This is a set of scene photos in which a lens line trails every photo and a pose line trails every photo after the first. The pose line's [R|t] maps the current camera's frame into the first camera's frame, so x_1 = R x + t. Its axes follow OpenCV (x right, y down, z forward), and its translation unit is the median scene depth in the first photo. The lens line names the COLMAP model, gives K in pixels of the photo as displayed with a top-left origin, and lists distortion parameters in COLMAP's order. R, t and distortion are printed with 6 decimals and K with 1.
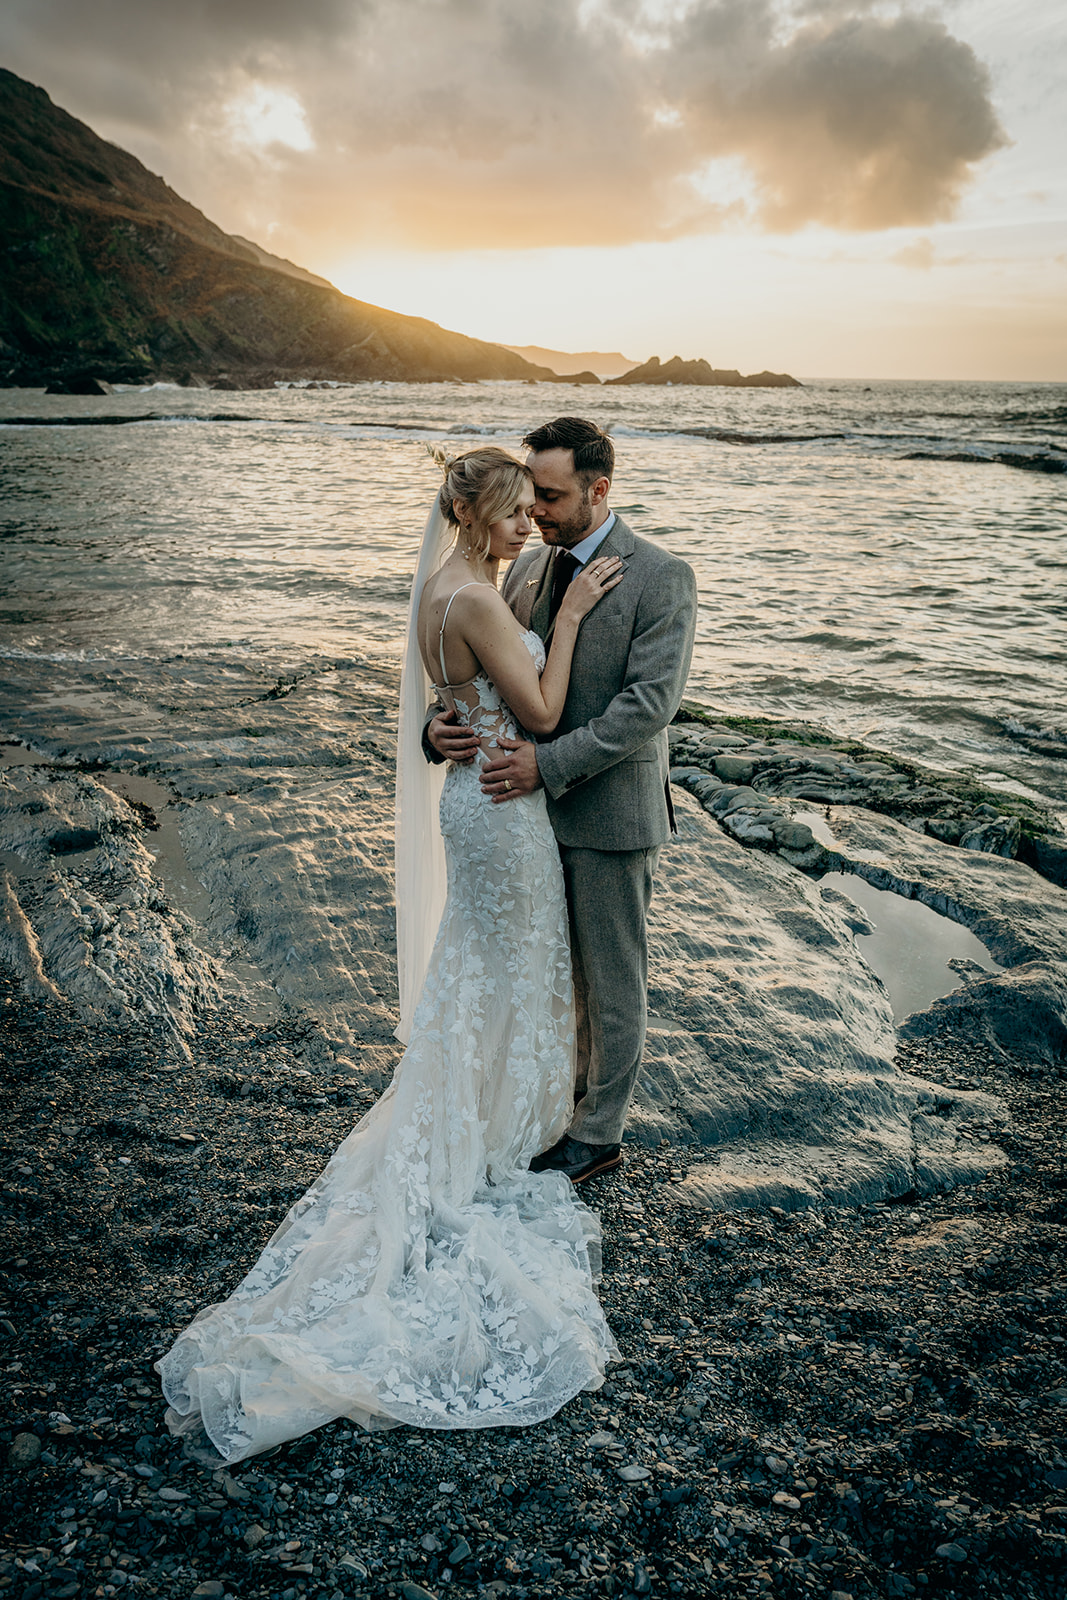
lens RADIAL K [[1530.8, 0, 533.5], [0, 1530.8, 800.0], [0, 0, 1]] dist [-0.012460, 0.028969]
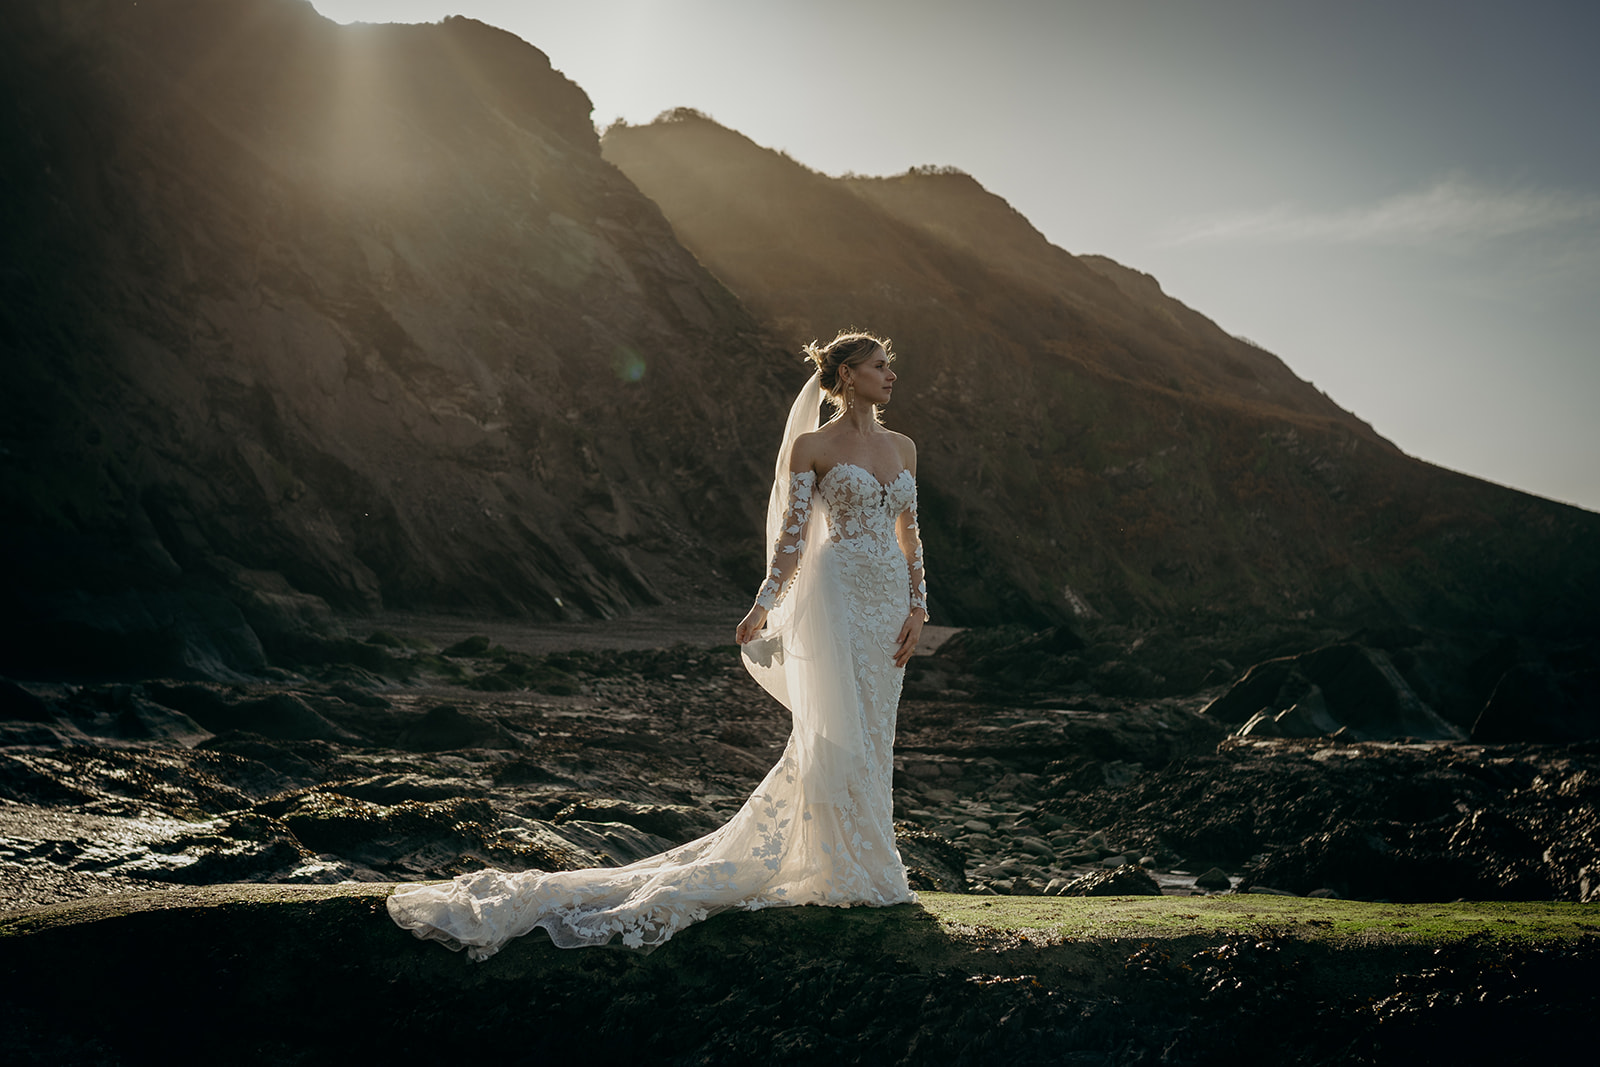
lens RADIAL K [[1530.8, 0, 776.5], [0, 1530.8, 532.6], [0, 0, 1]] dist [-0.012460, 0.028969]
pose [[0.883985, -0.058081, -0.463894, -0.159398], [-0.111289, 0.937588, -0.329460, -0.102133], [0.454077, 0.342864, 0.822350, 0.393258]]
